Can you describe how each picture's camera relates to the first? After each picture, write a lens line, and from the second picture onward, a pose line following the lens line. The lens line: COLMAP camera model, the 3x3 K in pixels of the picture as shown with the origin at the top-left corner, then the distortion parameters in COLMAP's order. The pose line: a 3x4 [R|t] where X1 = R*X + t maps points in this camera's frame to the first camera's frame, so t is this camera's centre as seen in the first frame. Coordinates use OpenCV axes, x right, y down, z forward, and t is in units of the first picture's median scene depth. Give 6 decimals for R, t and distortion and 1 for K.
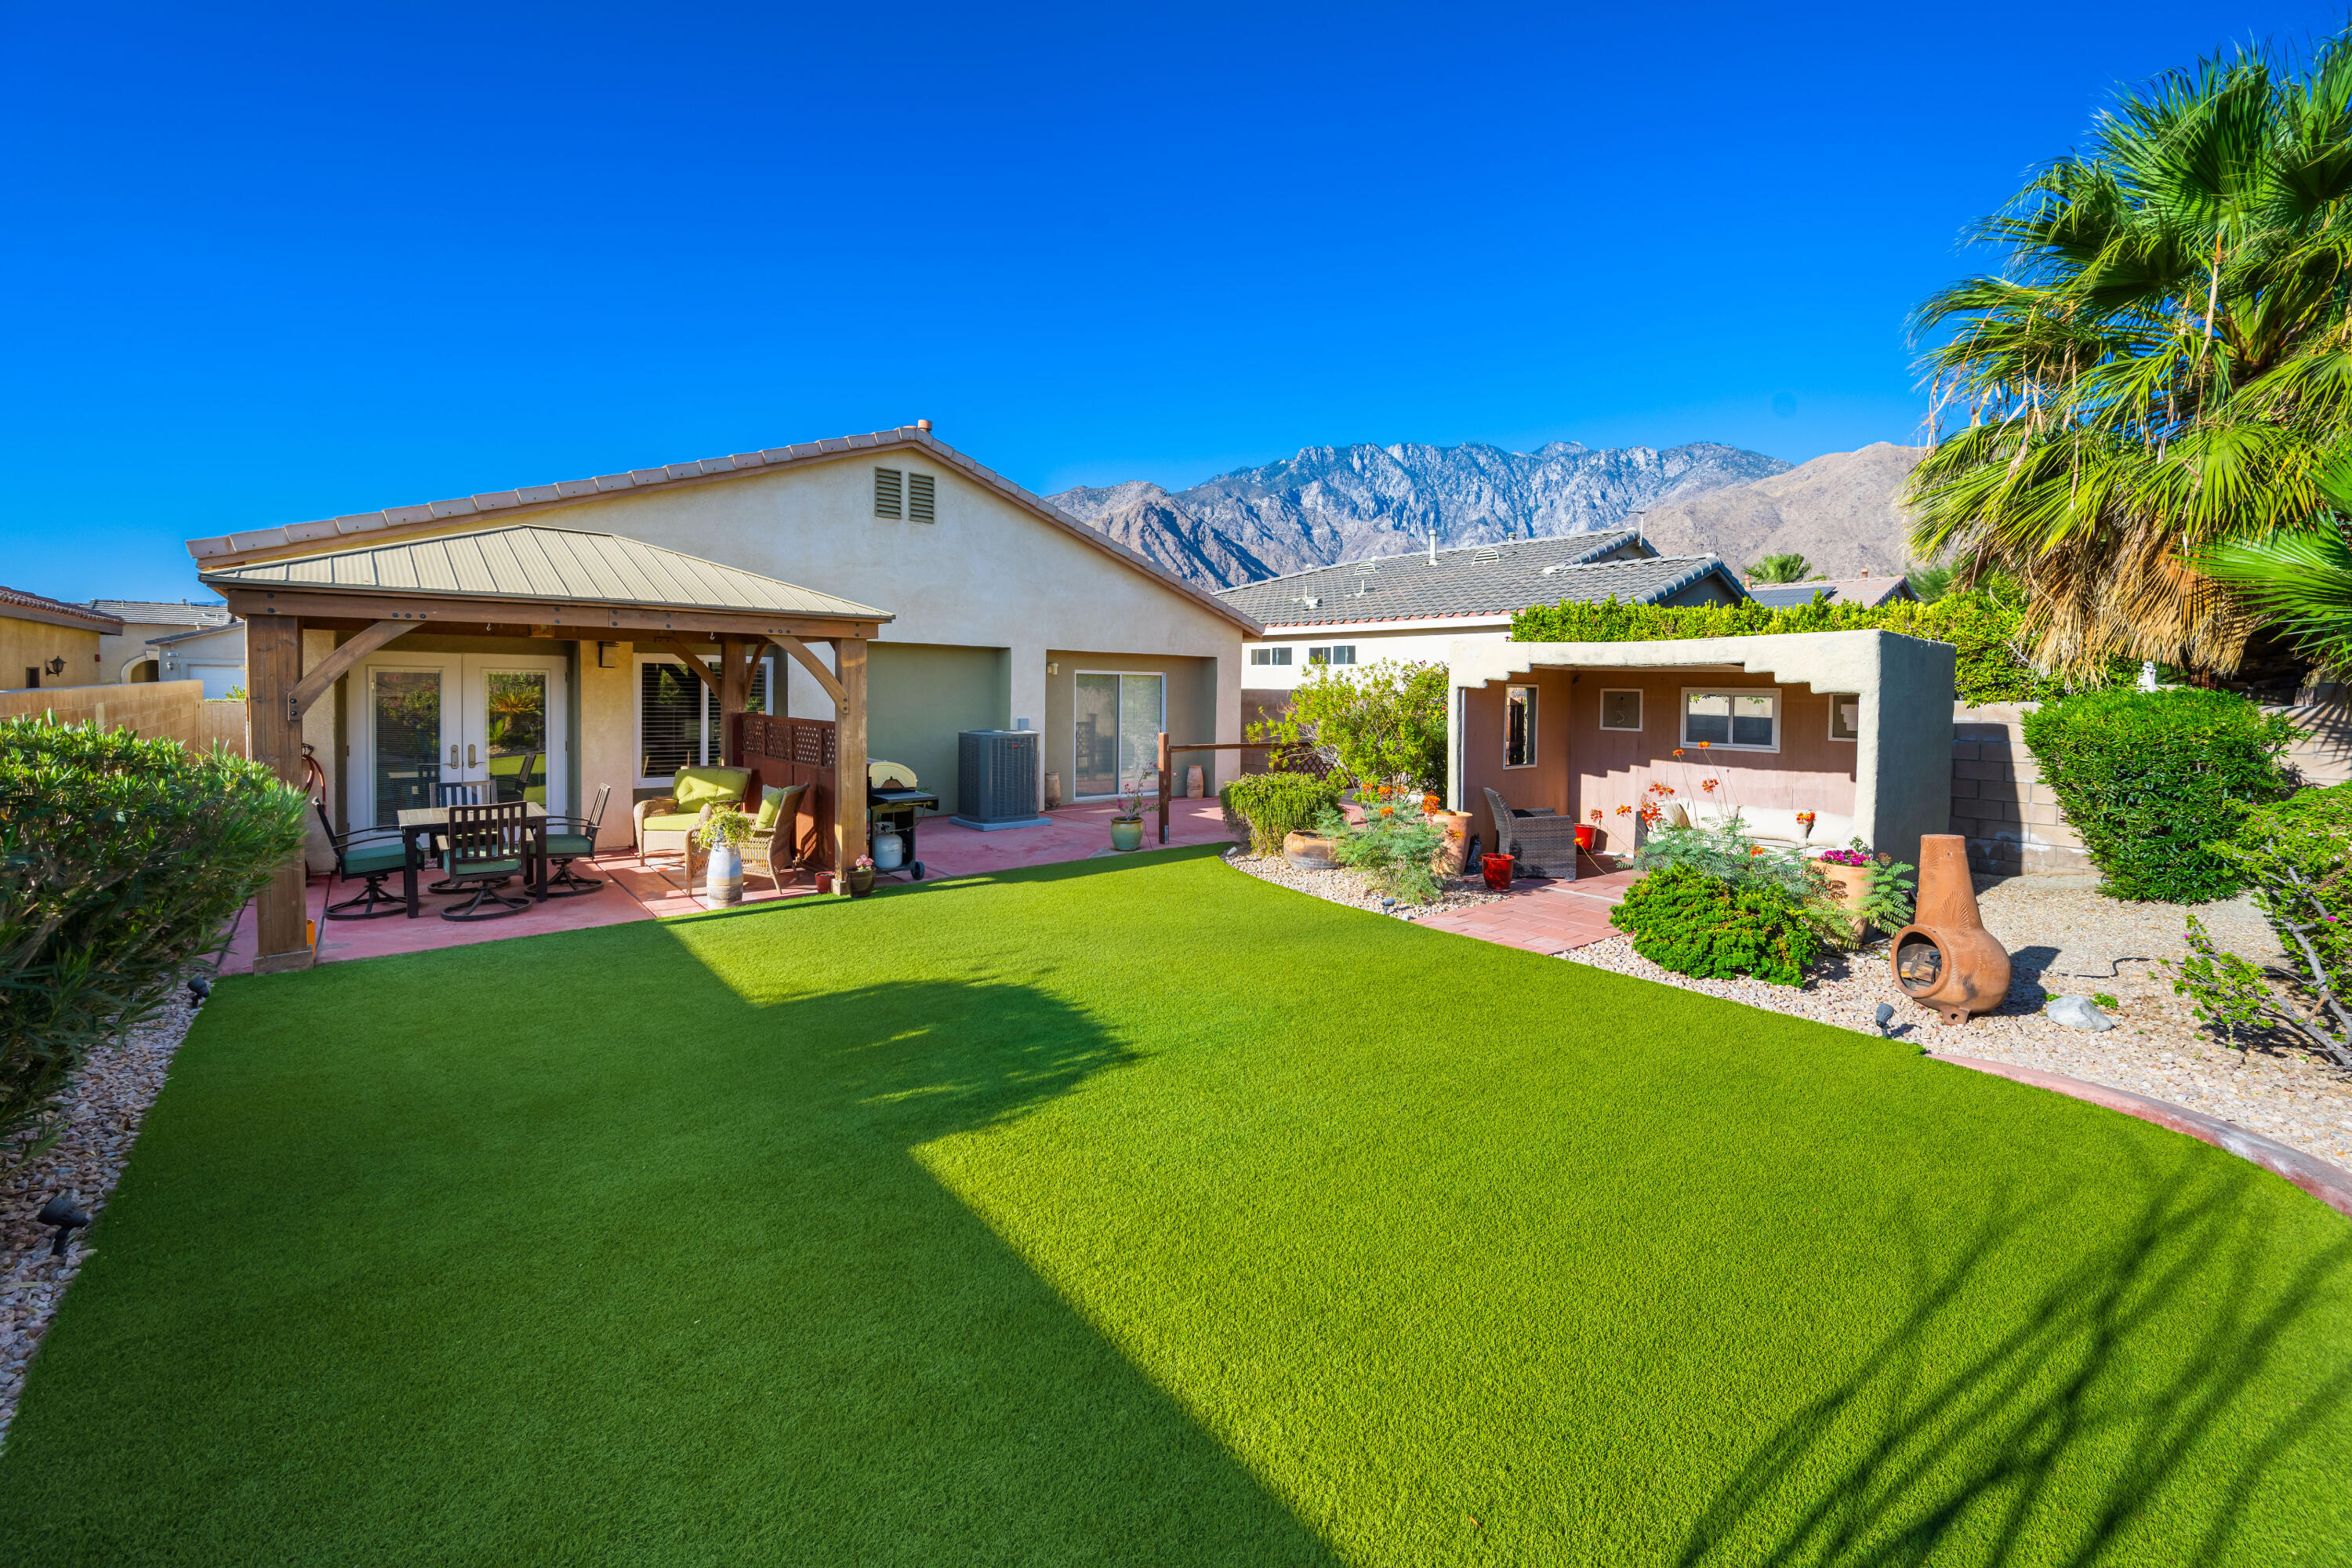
lens RADIAL K [[978.8, 0, 1173.4], [0, 978.8, 708.8], [0, 0, 1]] dist [-0.003127, -0.000078]
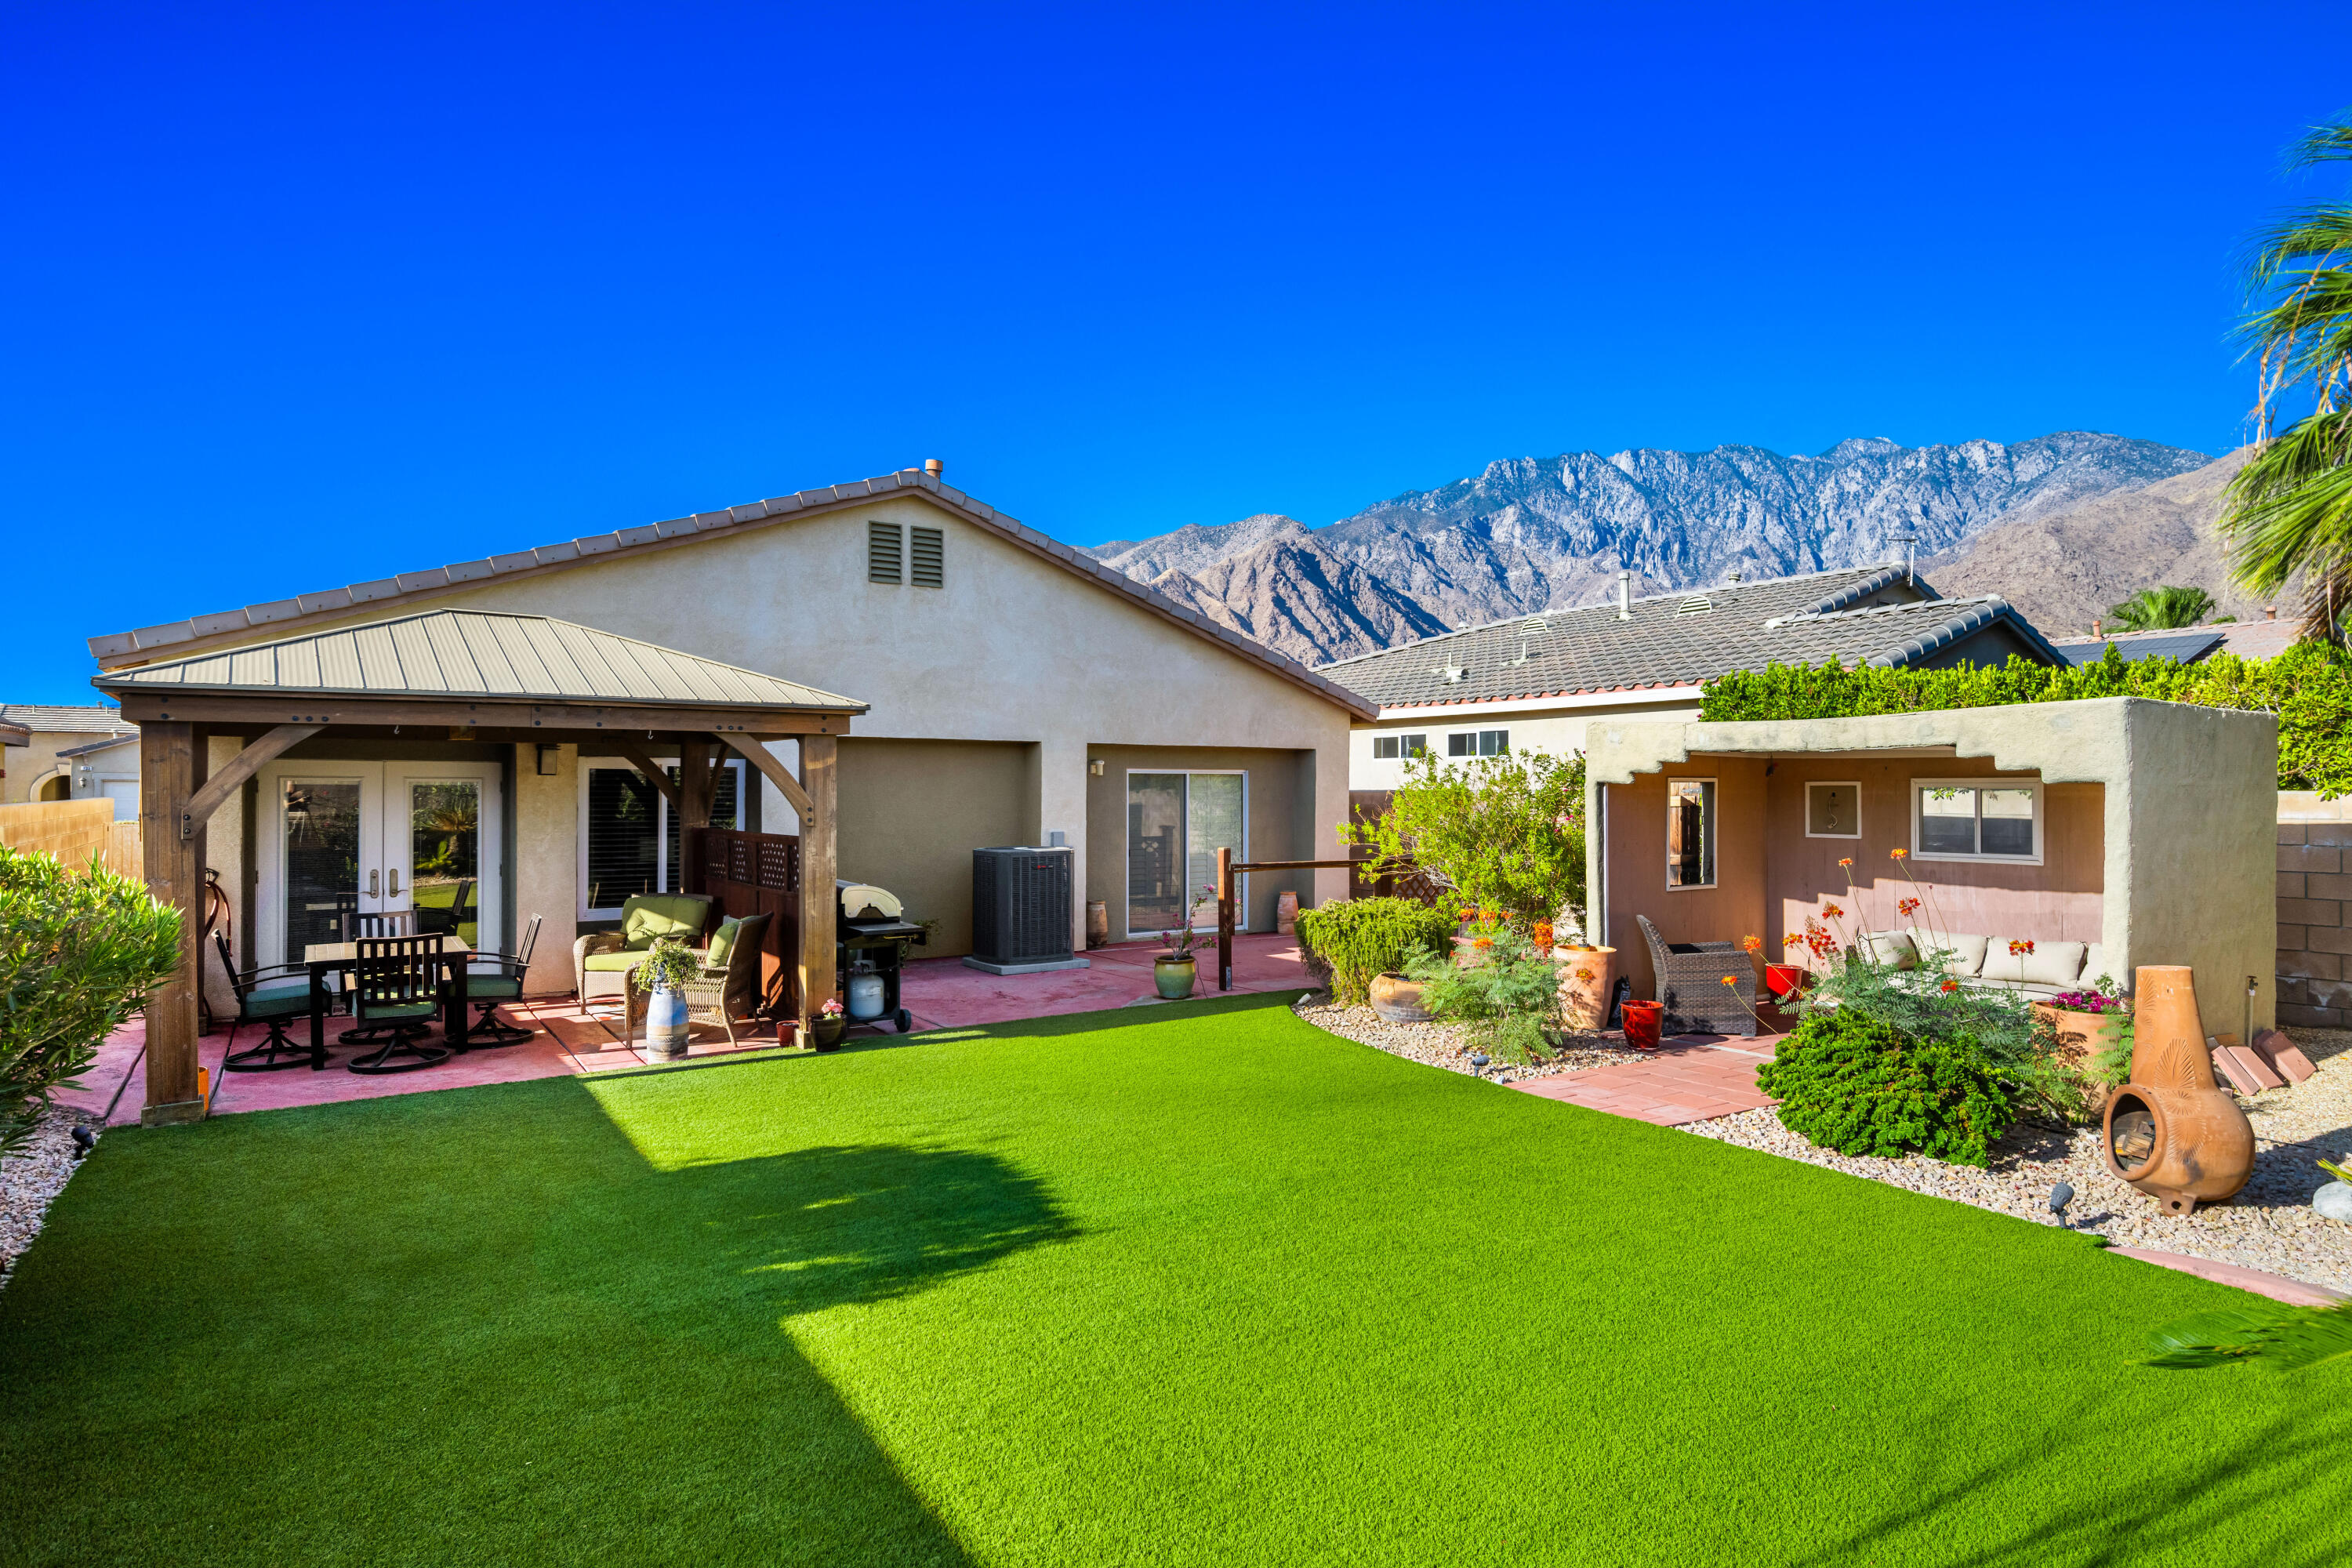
lens RADIAL K [[1329.9, 0, 1184.2], [0, 1329.9, 775.5], [0, 0, 1]] dist [-0.007579, 0.000600]
pose [[0.994167, -0.015882, -0.106678, 0.088749], [0.012191, 0.999307, -0.035169, 0.004856], [0.107163, 0.033664, 0.993671, -0.069578]]
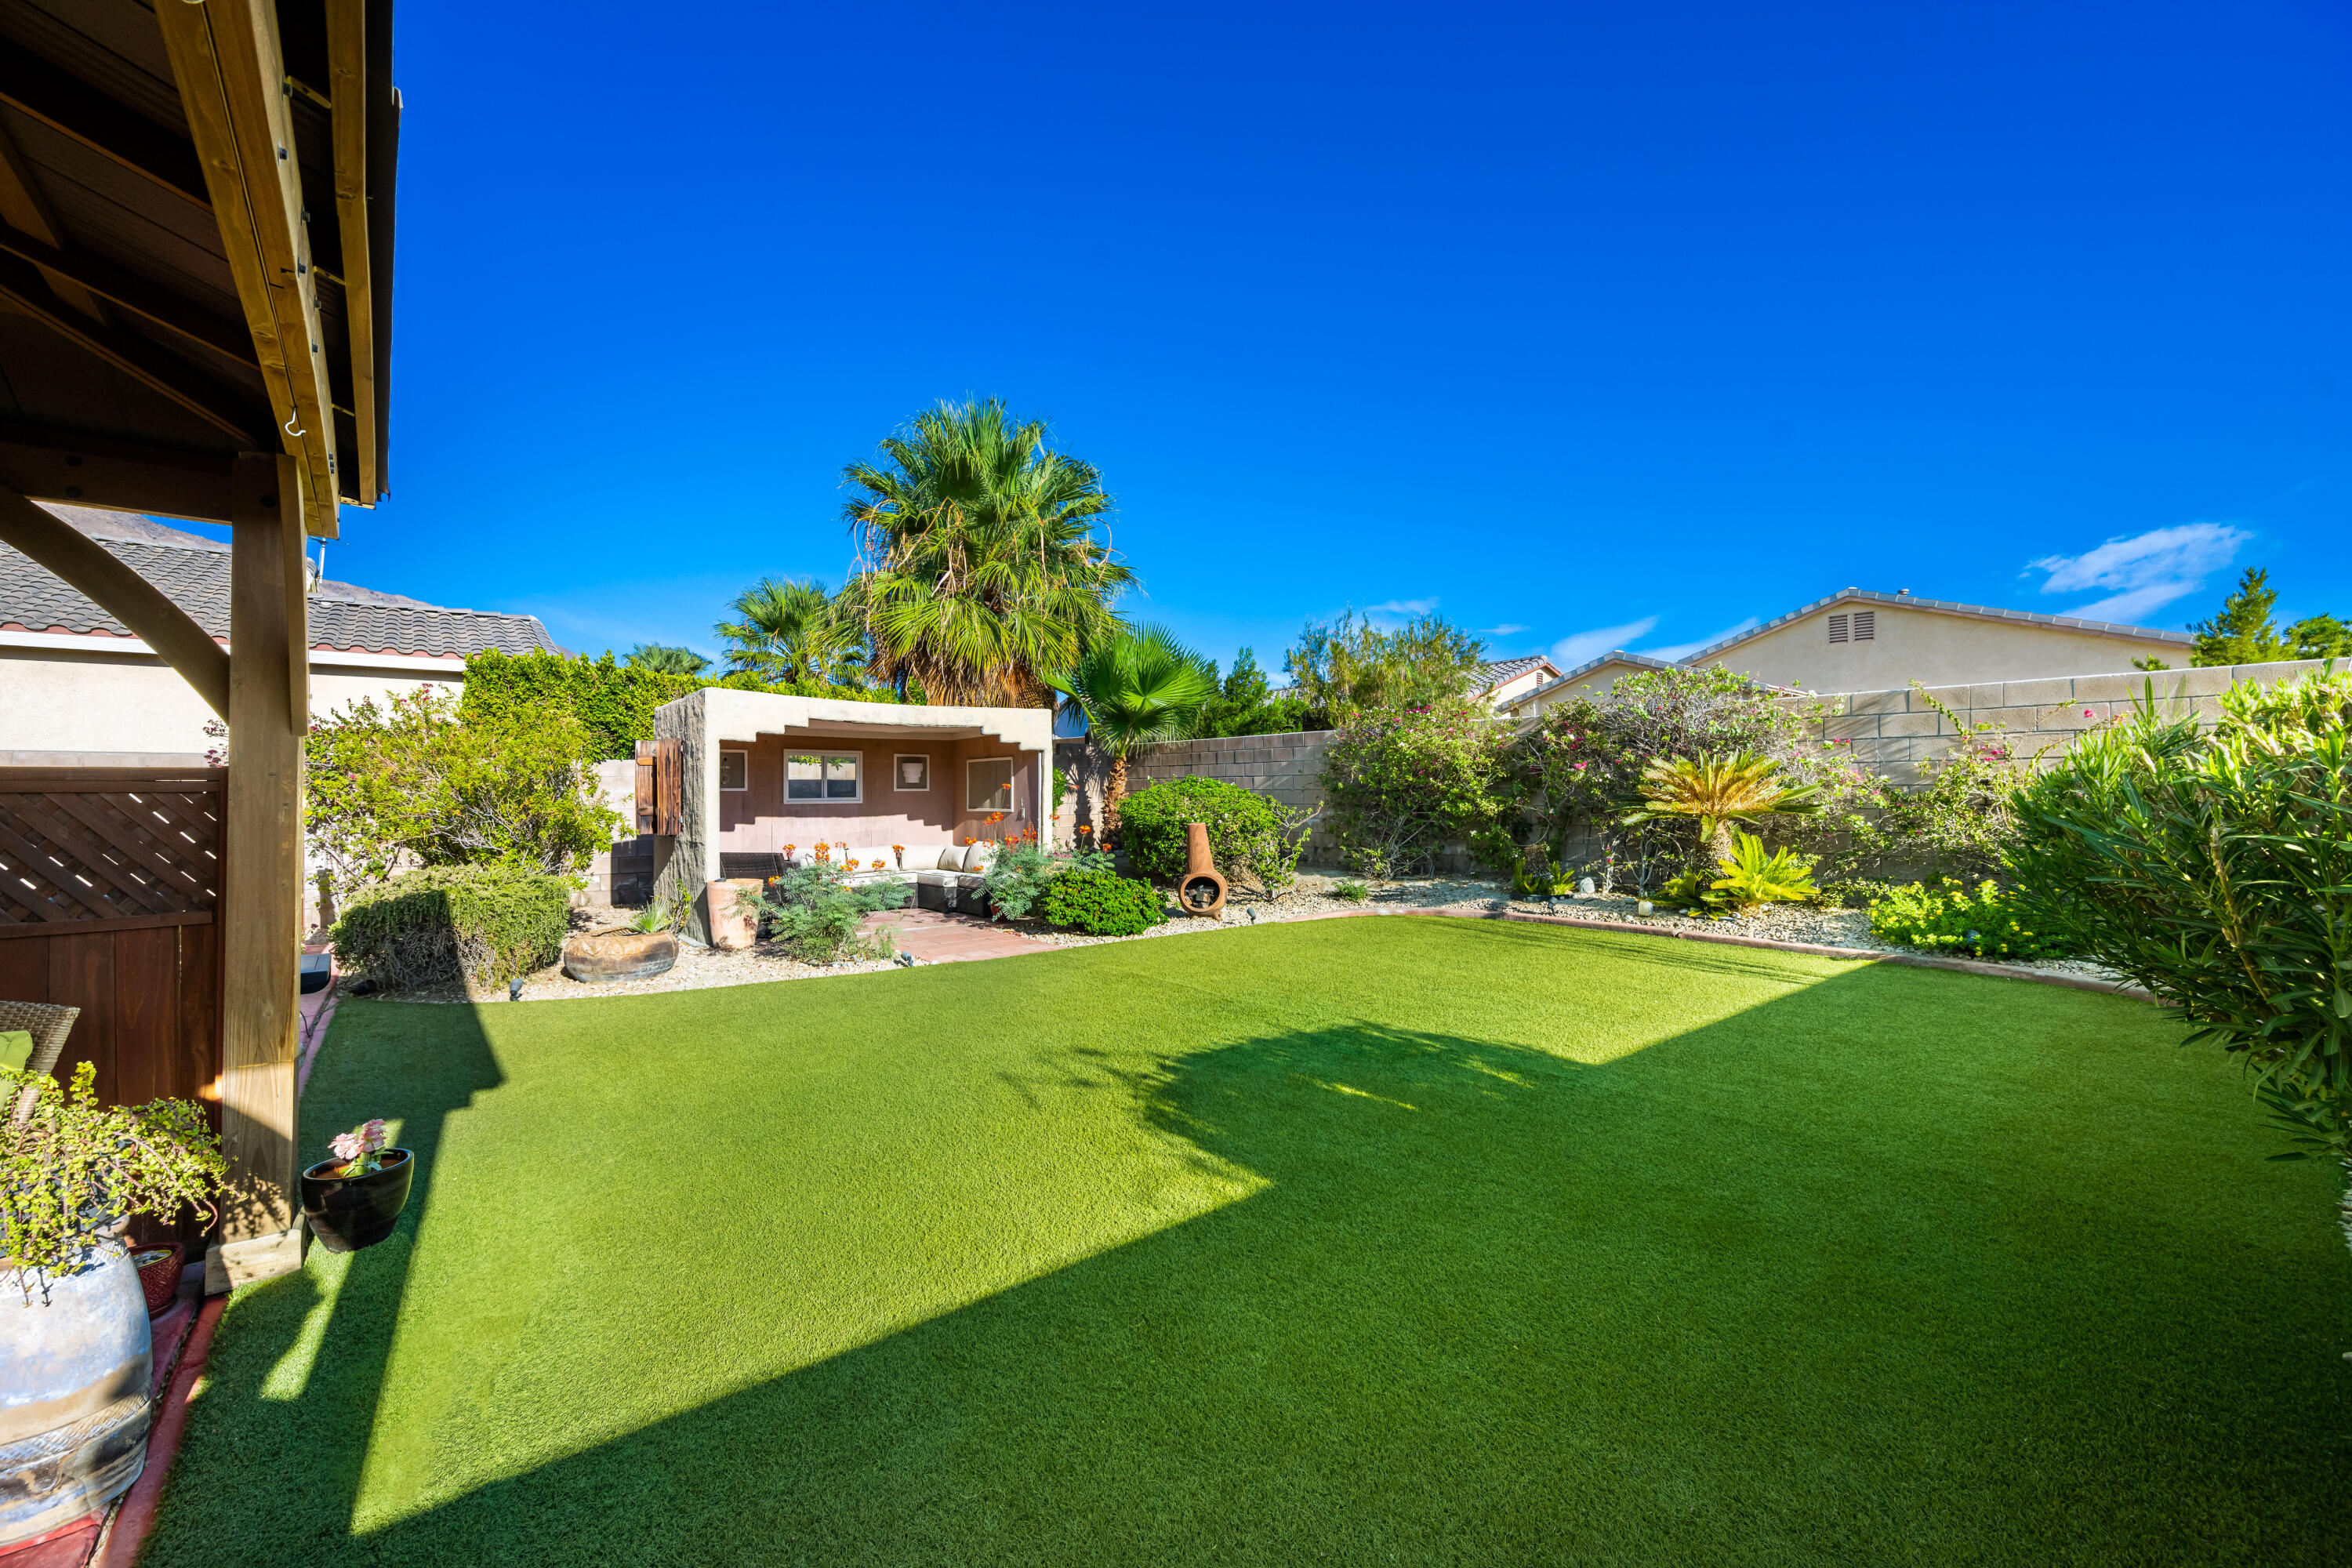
lens RADIAL K [[978.8, 0, 1166.6], [0, 978.8, 794.1], [0, 0, 1]] dist [-0.003127, -0.000078]
pose [[0.022278, -0.005119, 0.999739, -0.623777], [0.039748, 0.999201, 0.004230, 0.040726], [-0.998961, 0.039644, 0.022464, 0.636025]]
